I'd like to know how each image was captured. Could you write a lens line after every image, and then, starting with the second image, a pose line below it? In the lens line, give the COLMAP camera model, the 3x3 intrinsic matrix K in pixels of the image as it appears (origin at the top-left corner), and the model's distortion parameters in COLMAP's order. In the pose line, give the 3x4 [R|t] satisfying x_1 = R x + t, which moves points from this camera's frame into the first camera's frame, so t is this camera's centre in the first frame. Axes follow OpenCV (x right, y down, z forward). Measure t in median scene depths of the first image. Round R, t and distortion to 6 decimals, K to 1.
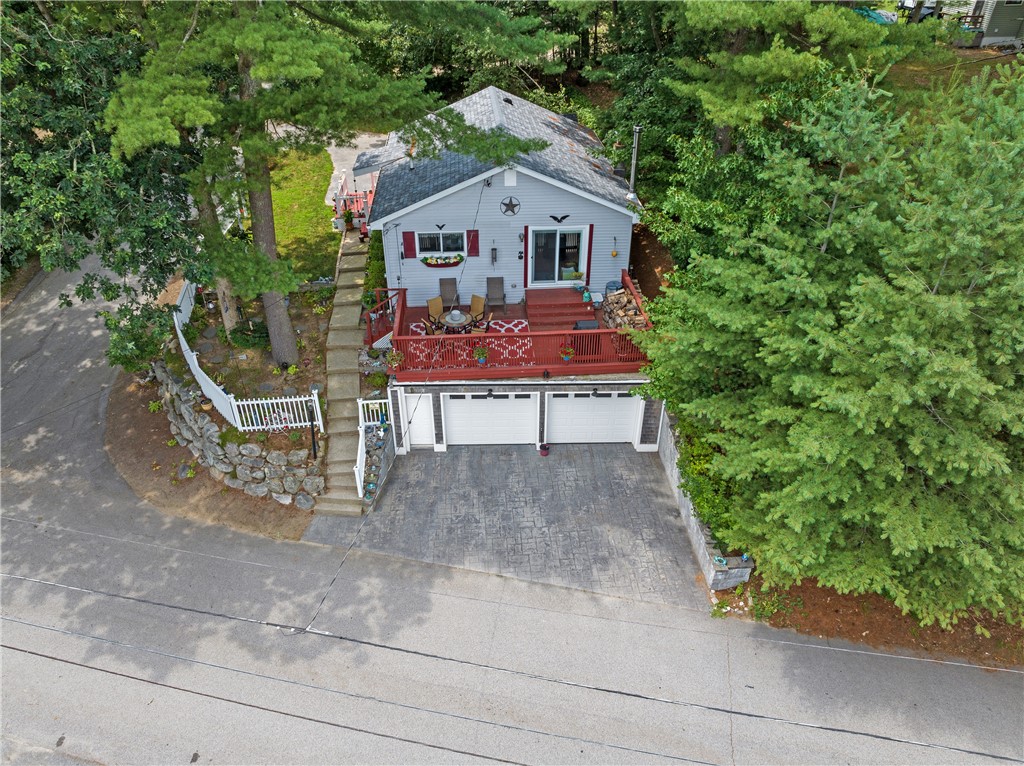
lens RADIAL K [[723.0, 0, 512.3], [0, 723.0, 382.5], [0, 0, 1]] dist [-0.026909, 0.005353]
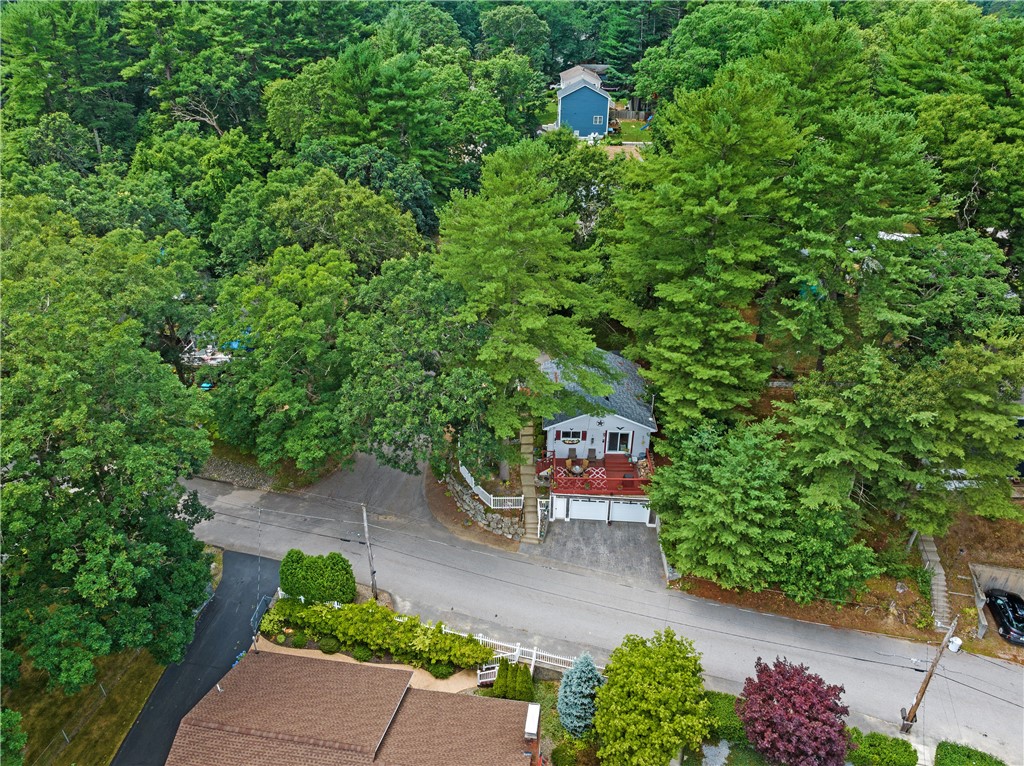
lens RADIAL K [[723.0, 0, 510.9], [0, 723.0, 383.4], [0, 0, 1]] dist [-0.026909, 0.005353]
pose [[0.994488, 0.053301, -0.090294, -0.093701], [-0.058646, 0.996615, -0.057607, -0.224001], [0.086918, 0.062585, 0.994248, -1.531911]]
